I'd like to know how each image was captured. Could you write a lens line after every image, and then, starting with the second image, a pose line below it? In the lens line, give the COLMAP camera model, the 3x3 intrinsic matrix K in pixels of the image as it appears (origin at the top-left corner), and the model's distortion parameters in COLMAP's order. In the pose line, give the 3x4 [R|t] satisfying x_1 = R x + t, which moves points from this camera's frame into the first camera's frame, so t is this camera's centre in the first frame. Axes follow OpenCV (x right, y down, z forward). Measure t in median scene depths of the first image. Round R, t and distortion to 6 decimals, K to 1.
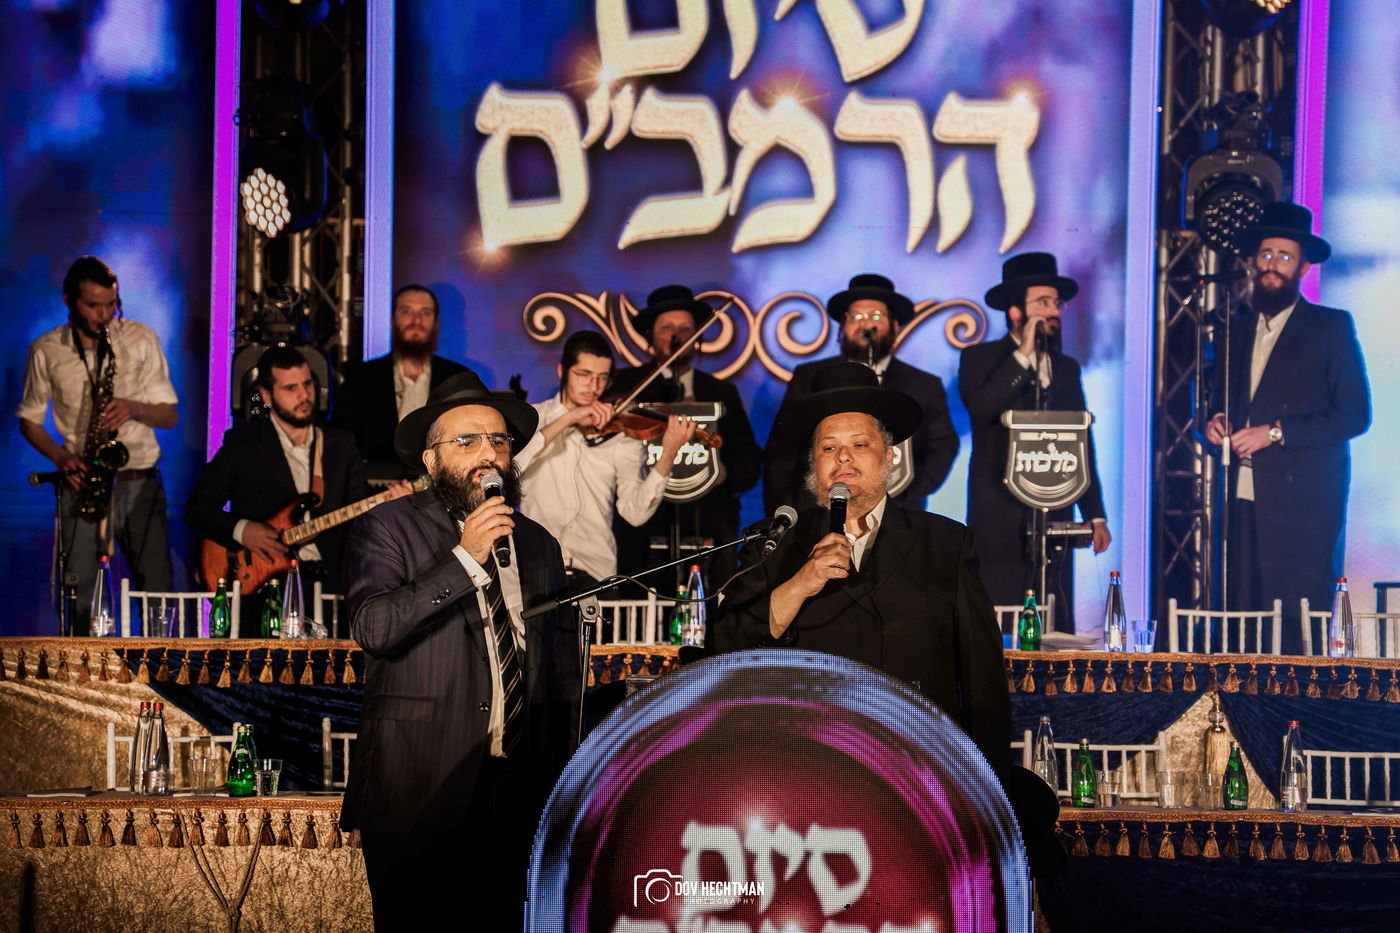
lens RADIAL K [[4040.2, 0, 699.2], [0, 4040.2, 462.9], [0, 0, 1]] dist [0.573548, 0.000000]
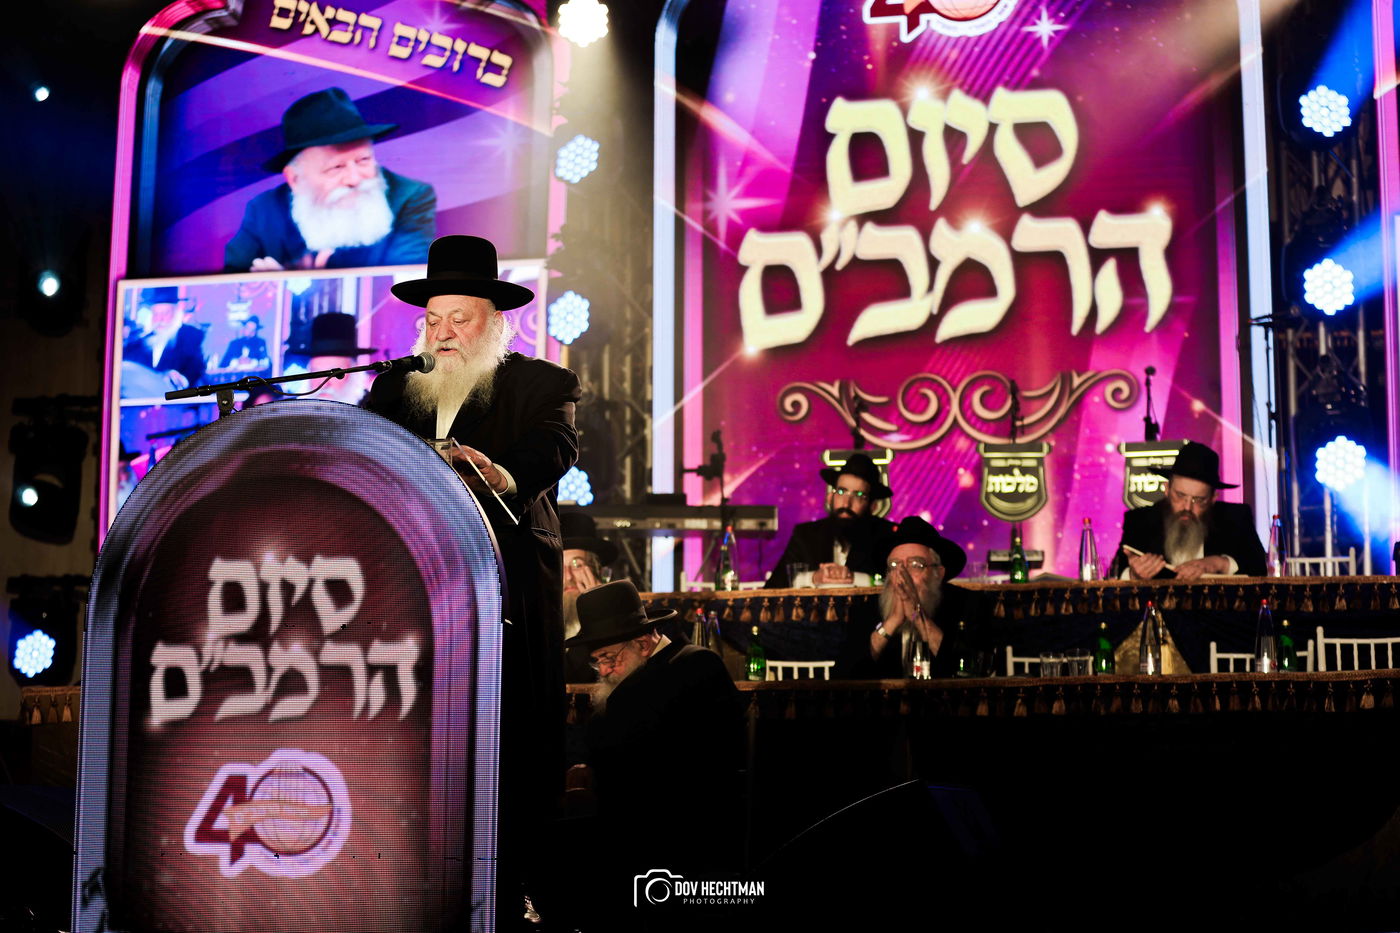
lens RADIAL K [[2737.0, 0, 708.3], [0, 2737.0, 480.9], [0, 0, 1]] dist [-0.190746, 0.000000]
pose [[0.959898, -0.045488, -0.276635, 0.331078], [0.017710, 0.994617, -0.102097, 0.145245], [0.279790, 0.093104, 0.955536, 0.326128]]
